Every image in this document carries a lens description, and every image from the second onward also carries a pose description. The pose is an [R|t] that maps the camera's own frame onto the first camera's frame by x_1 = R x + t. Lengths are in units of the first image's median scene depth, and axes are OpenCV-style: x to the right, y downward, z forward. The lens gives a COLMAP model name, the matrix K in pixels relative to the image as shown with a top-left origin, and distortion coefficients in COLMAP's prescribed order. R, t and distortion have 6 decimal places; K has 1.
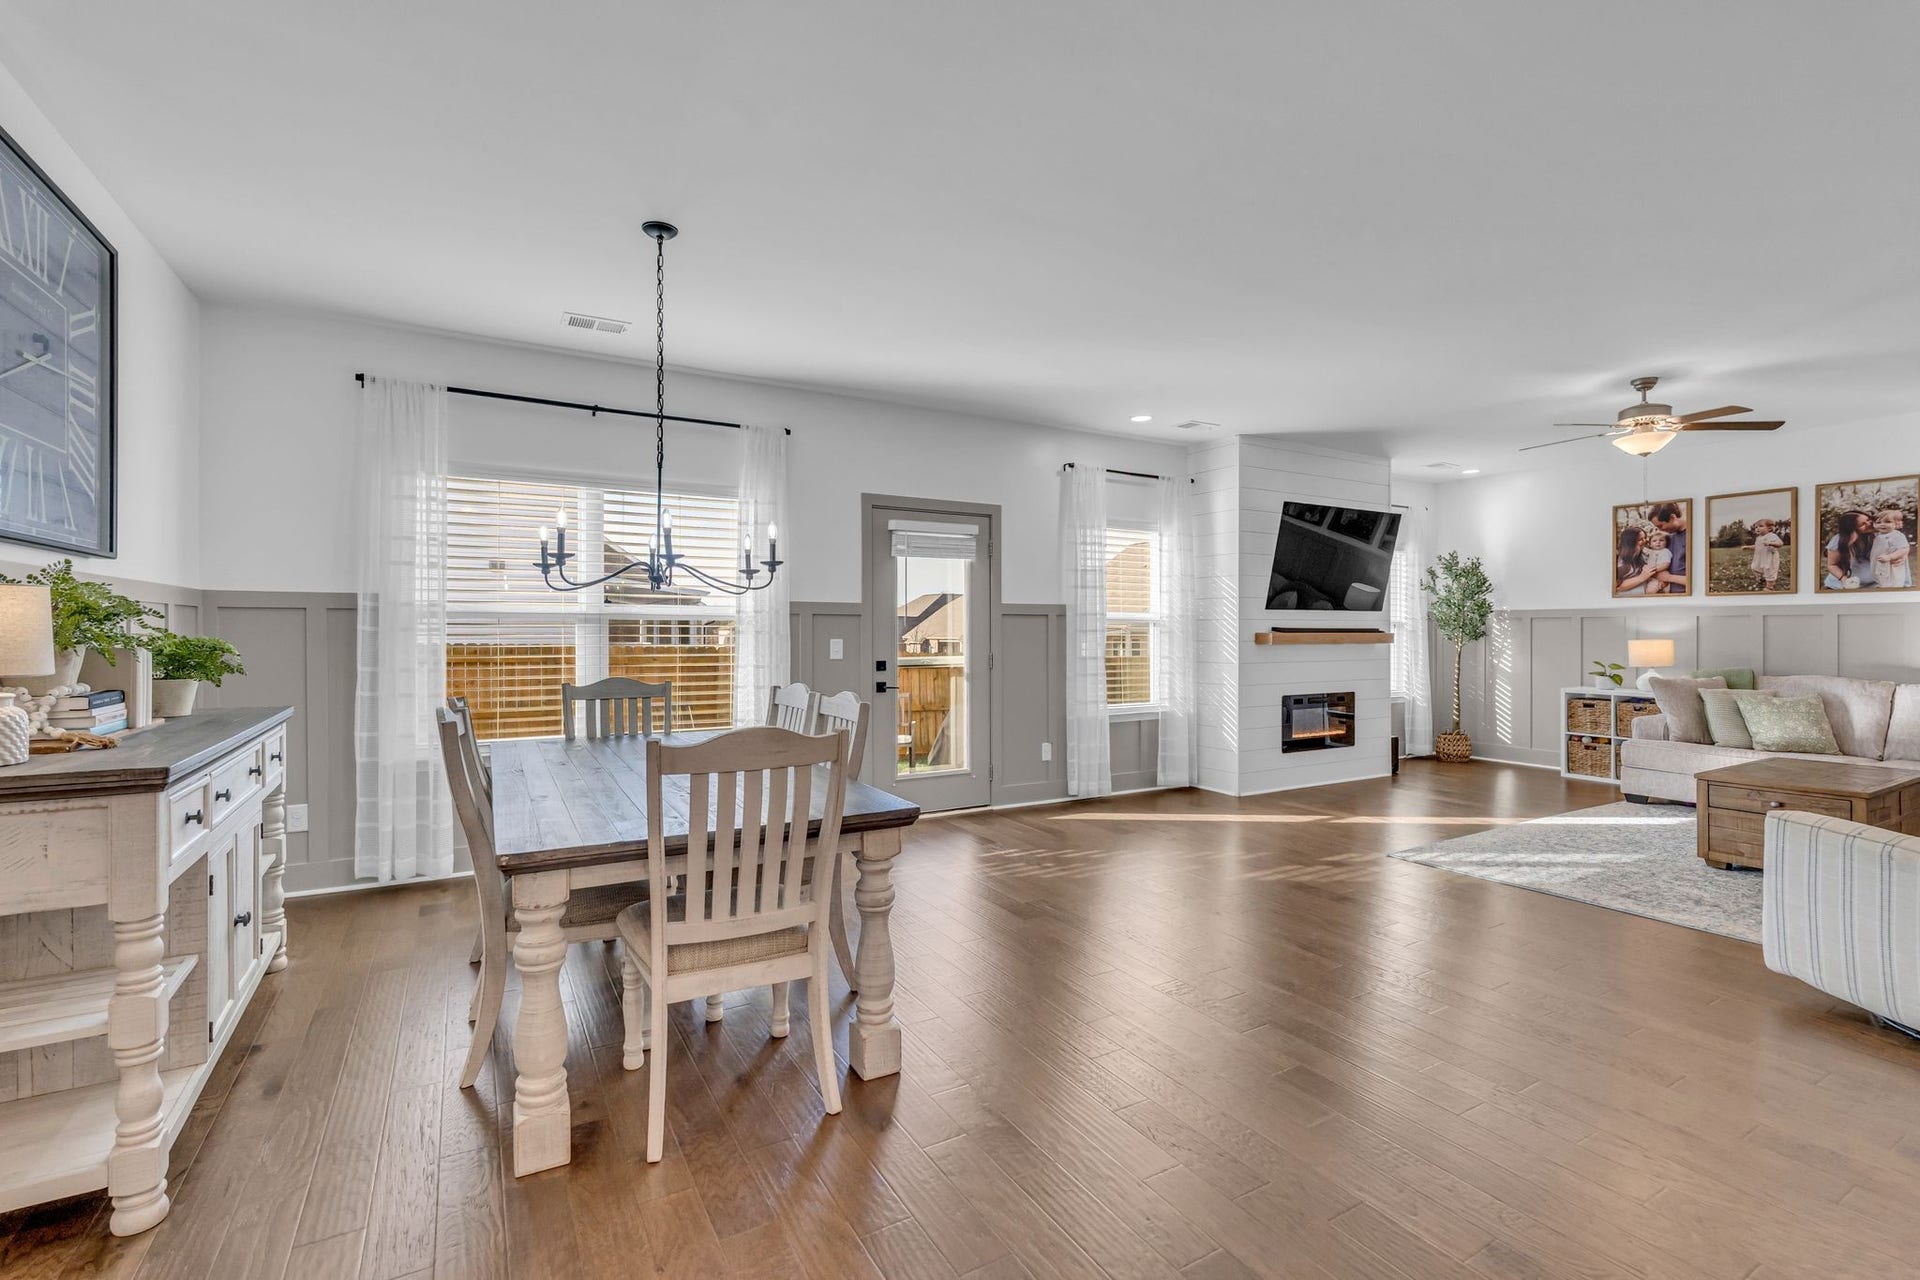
lens RADIAL K [[842.6, 0, 954.6], [0, 842.6, 630.8], [0, 0, 1]] dist [-0.009490, 0.000379]
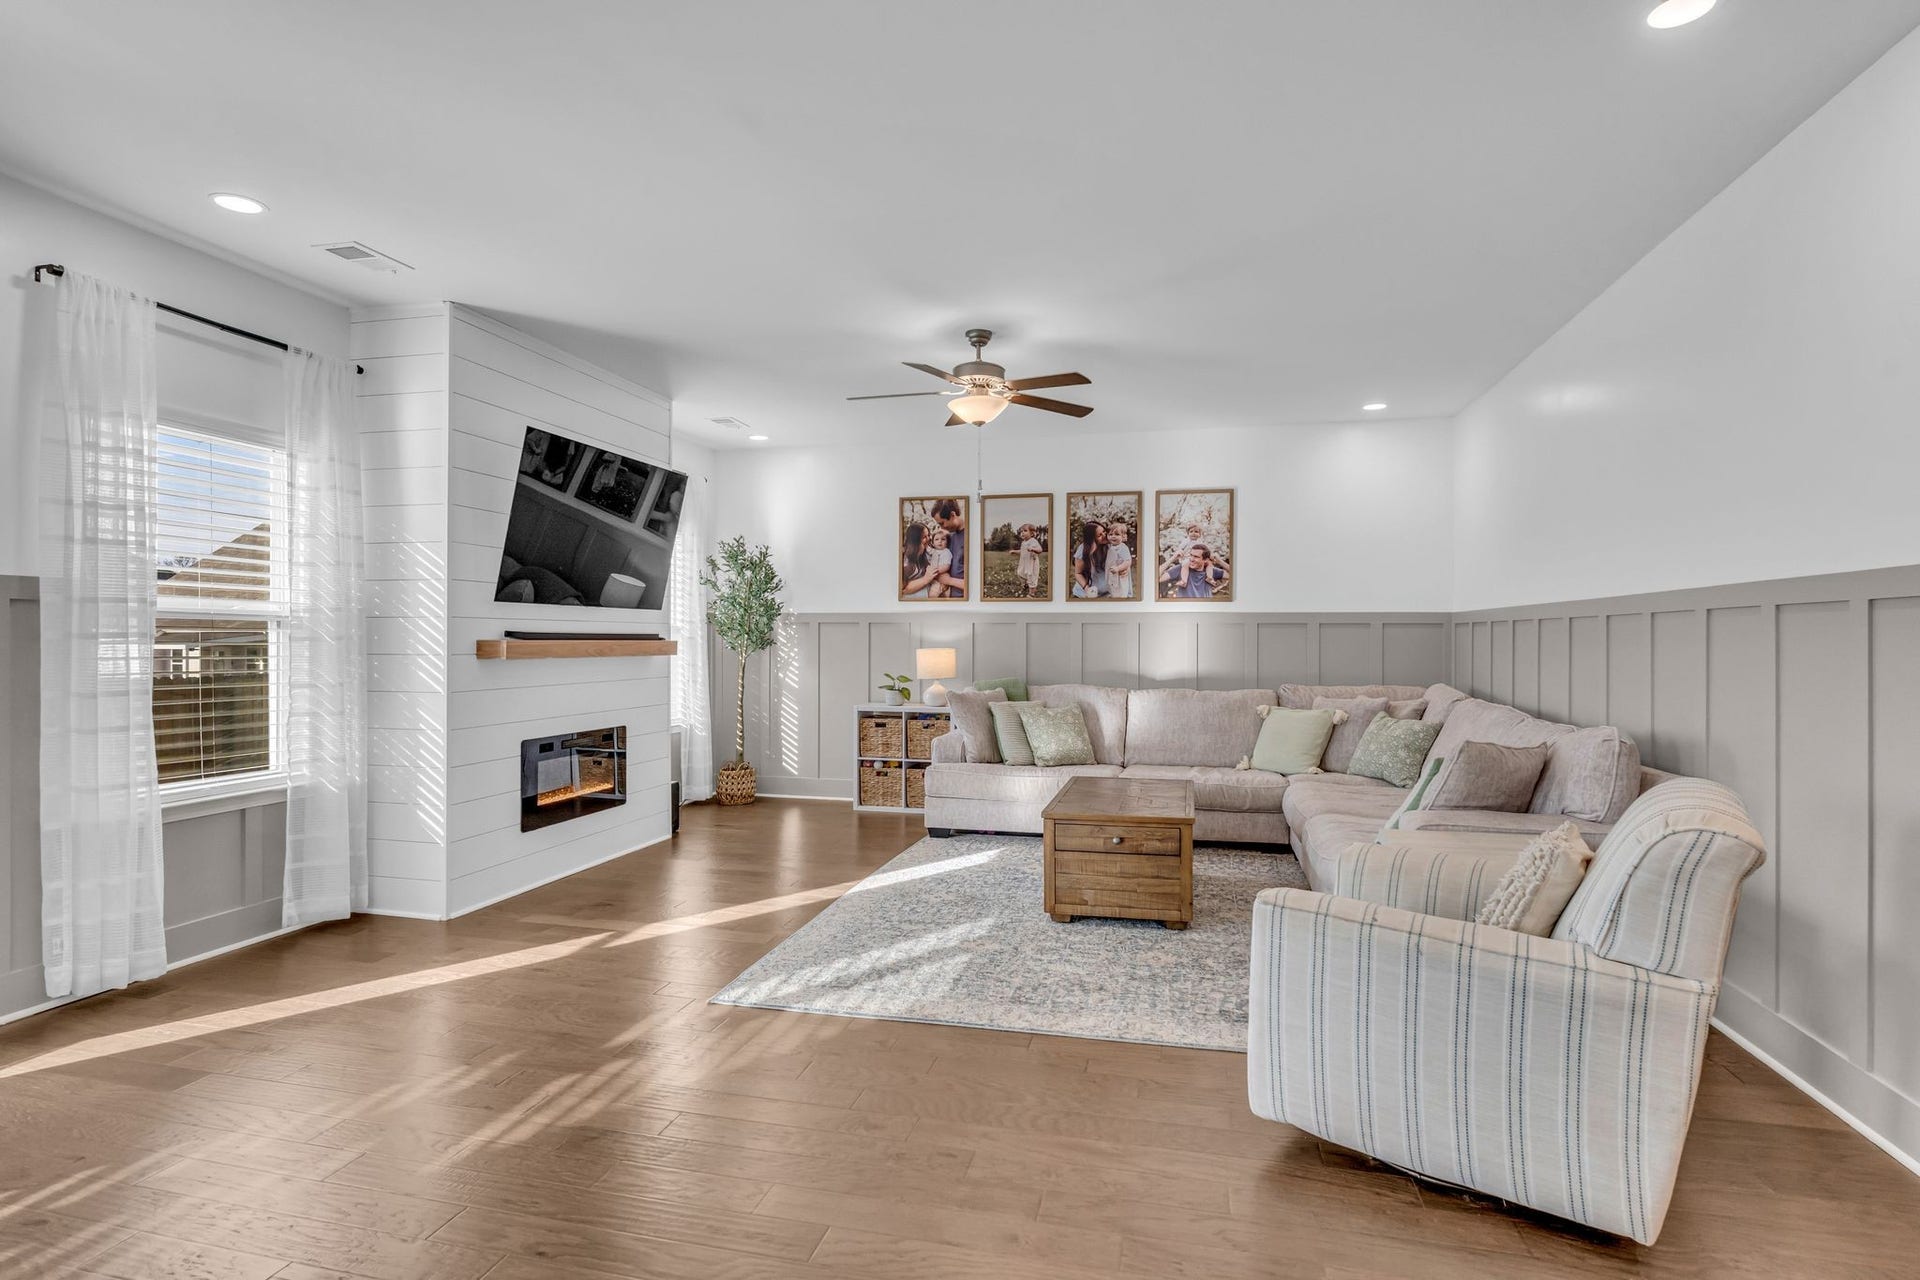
lens RADIAL K [[1000.8, 0, 965.7], [0, 1000.8, 641.7], [0, 0, 1]] dist [0.004031, 0.000853]
pose [[0.690150, 0.000492, 0.723666, 0.083843], [-0.003882, 0.999988, 0.003022, 0.000076], [-0.723656, -0.004895, 0.690143, 0.264516]]
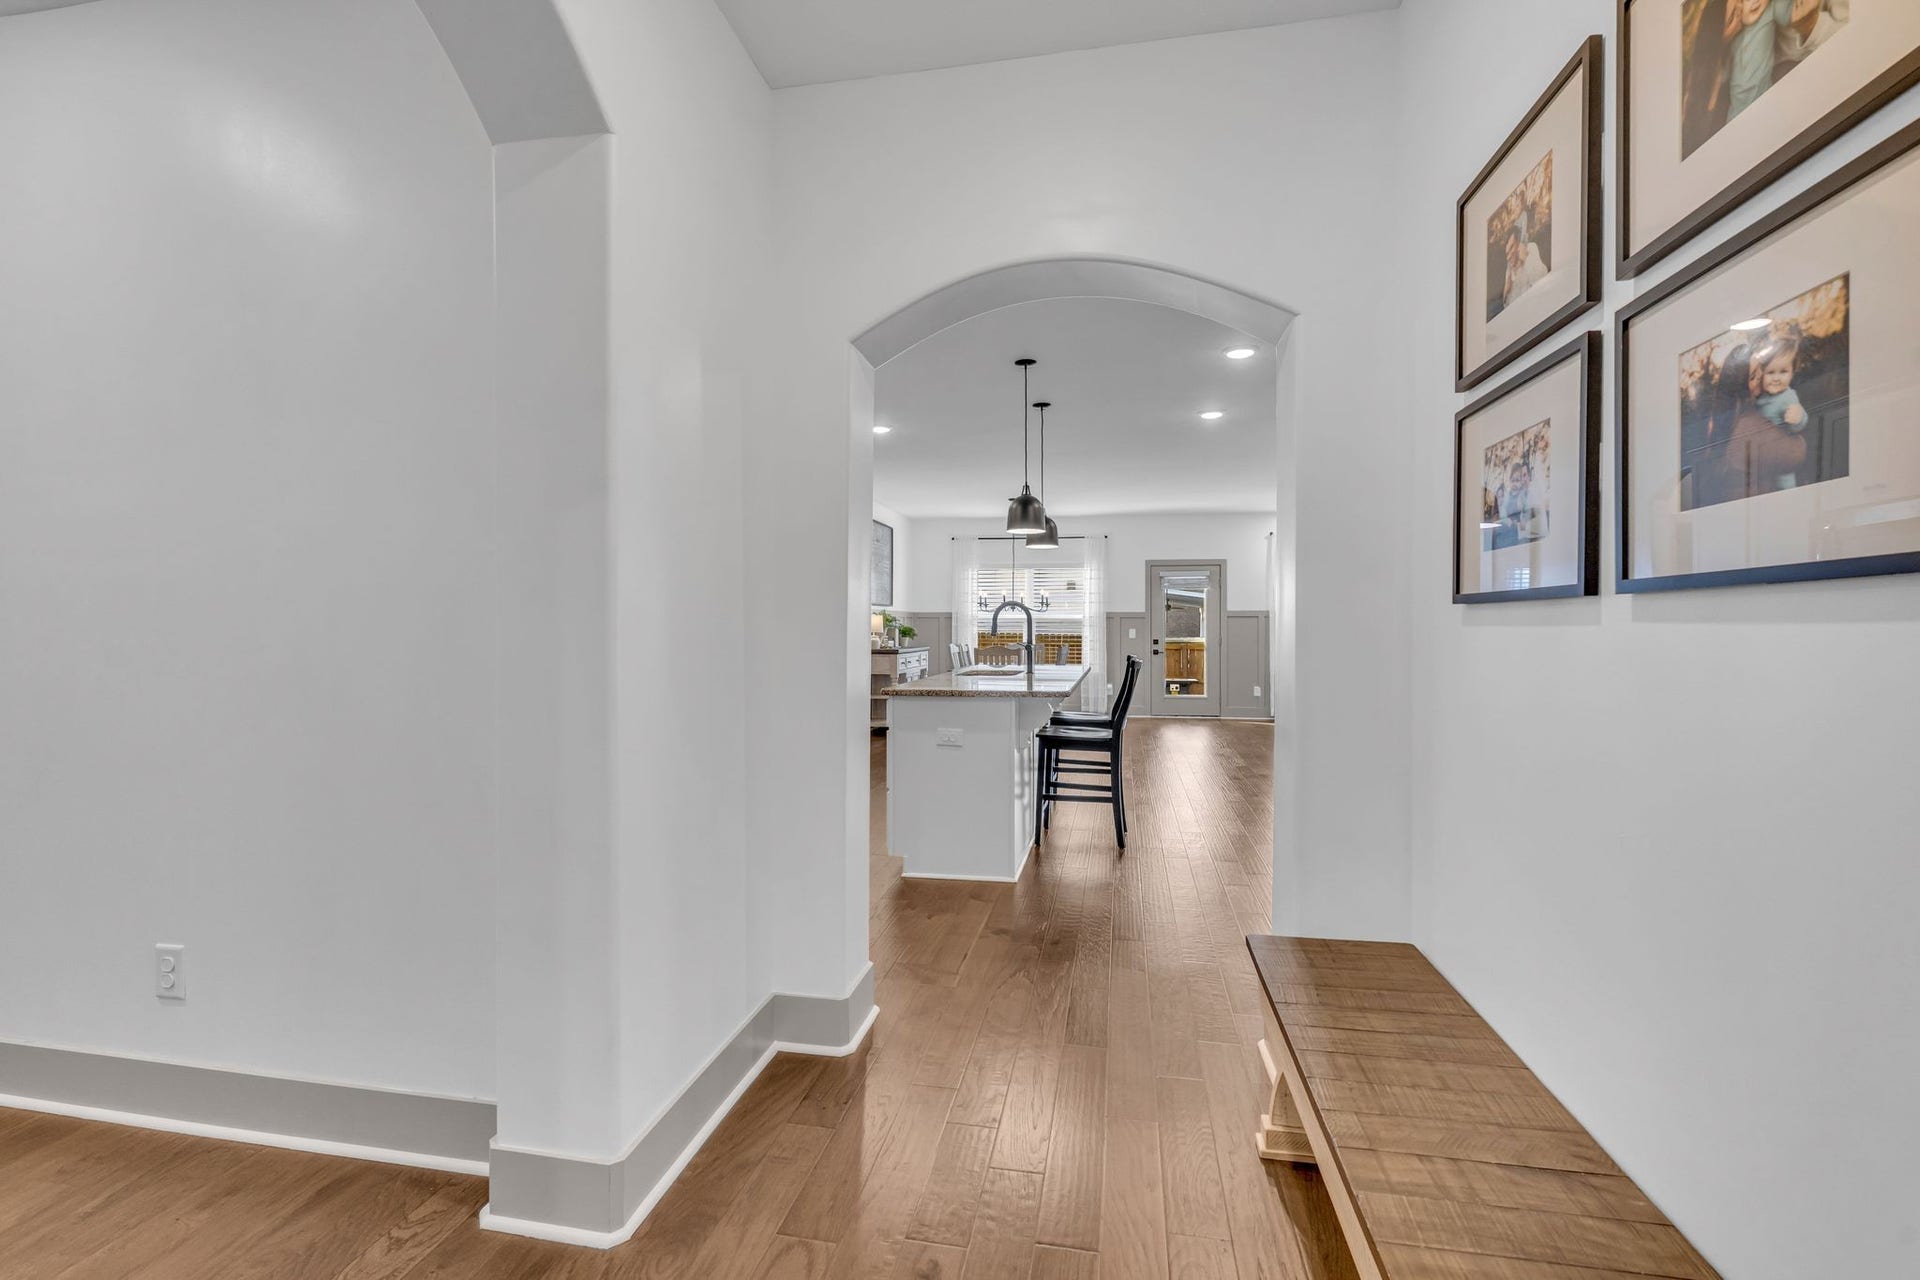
lens RADIAL K [[842.6, 0, 954.6], [0, 842.6, 630.8], [0, 0, 1]] dist [-0.009490, 0.000379]
pose [[0.747255, 0.001421, -0.664536, 0.813232], [-0.001197, 0.999999, 0.000793, 0.011310], [0.664536, 0.000203, 0.747256, -0.779654]]
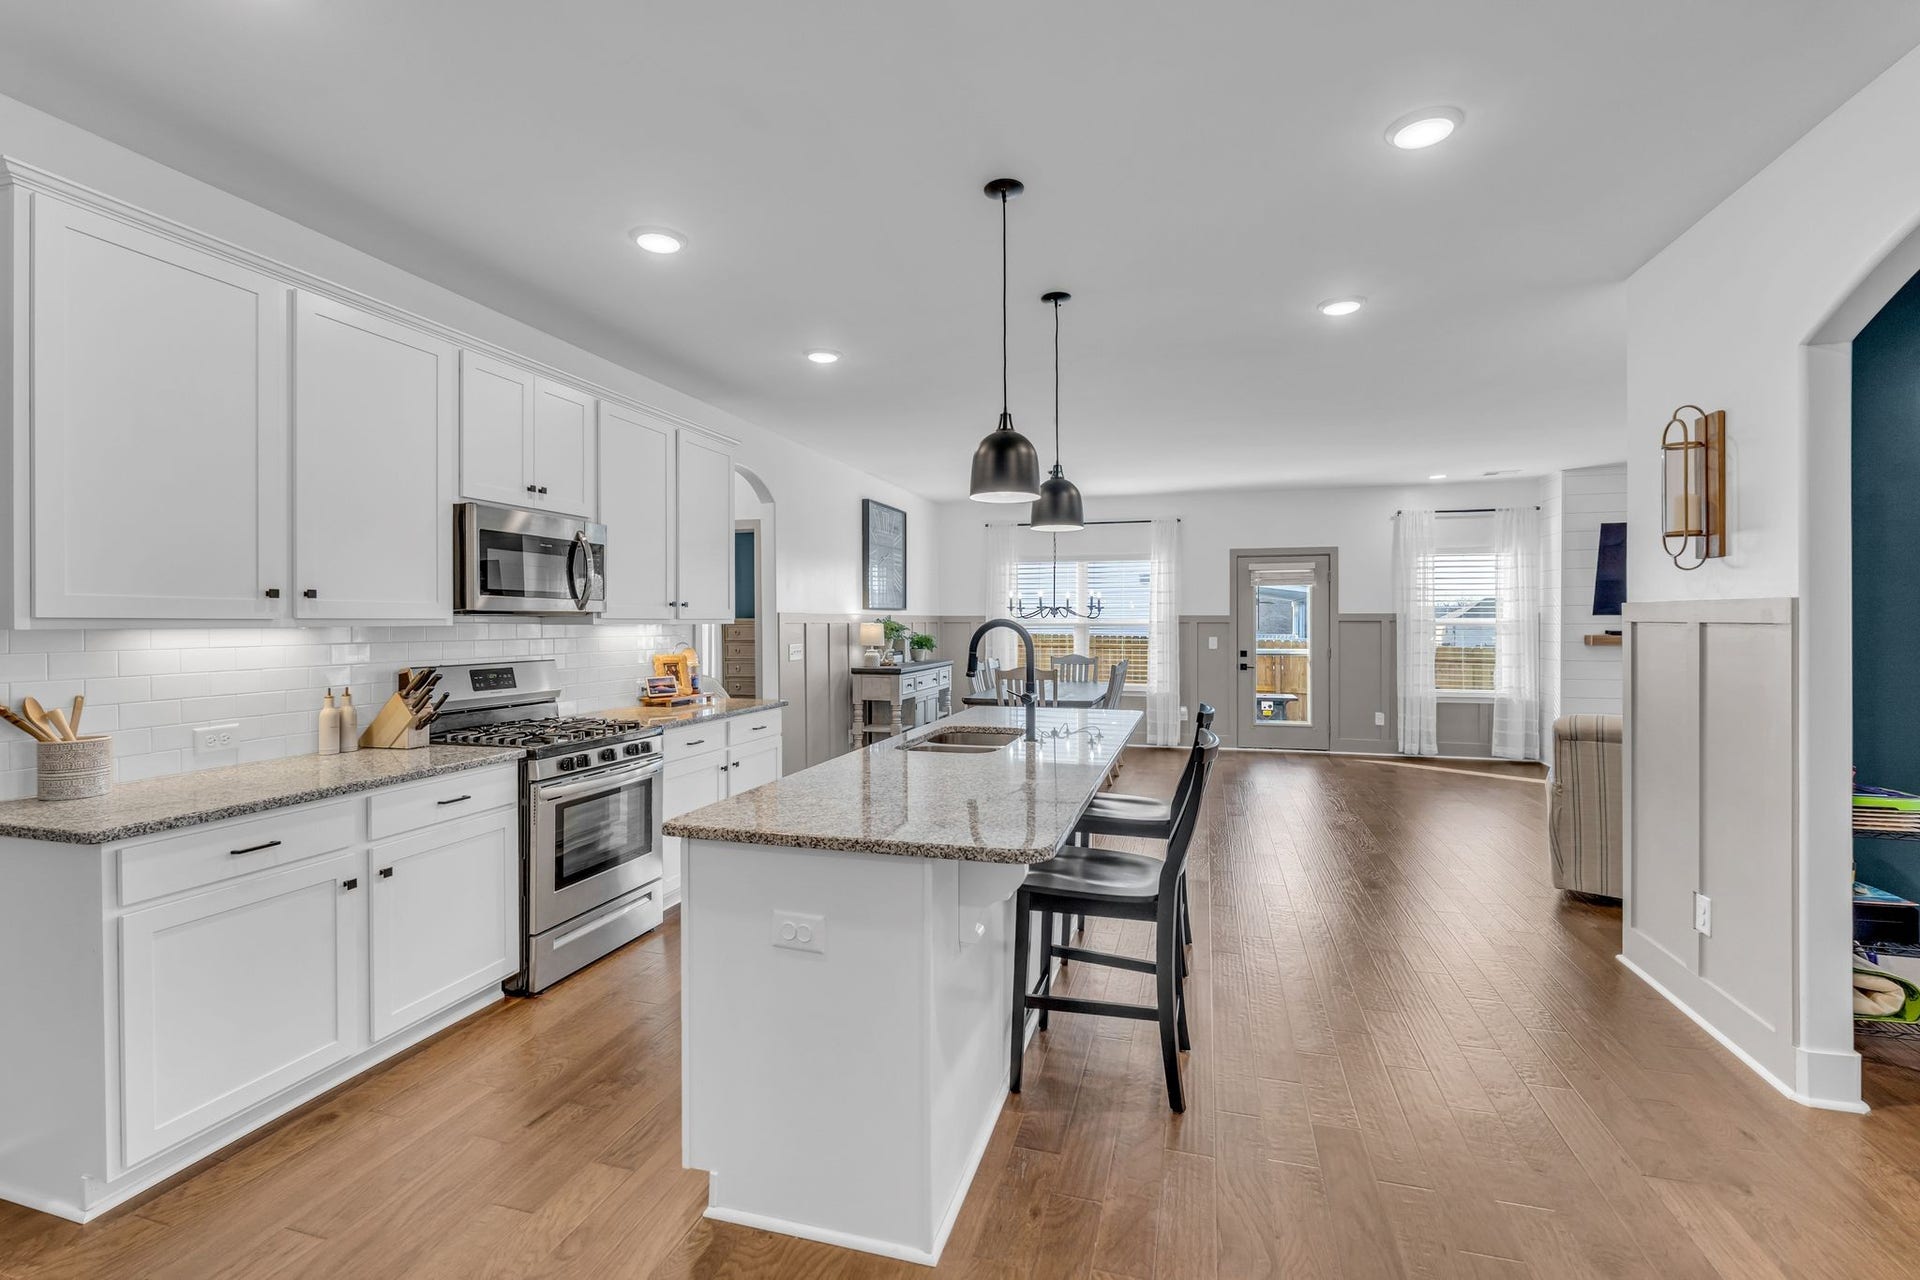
lens RADIAL K [[842.6, 0, 954.6], [0, 842.6, 630.8], [0, 0, 1]] dist [-0.009490, 0.000379]
pose [[0.681580, 0.006170, -0.731718, 0.634821], [0.001855, 0.999947, 0.010159, -0.017856], [0.731741, -0.008282, 0.681532, -0.454732]]
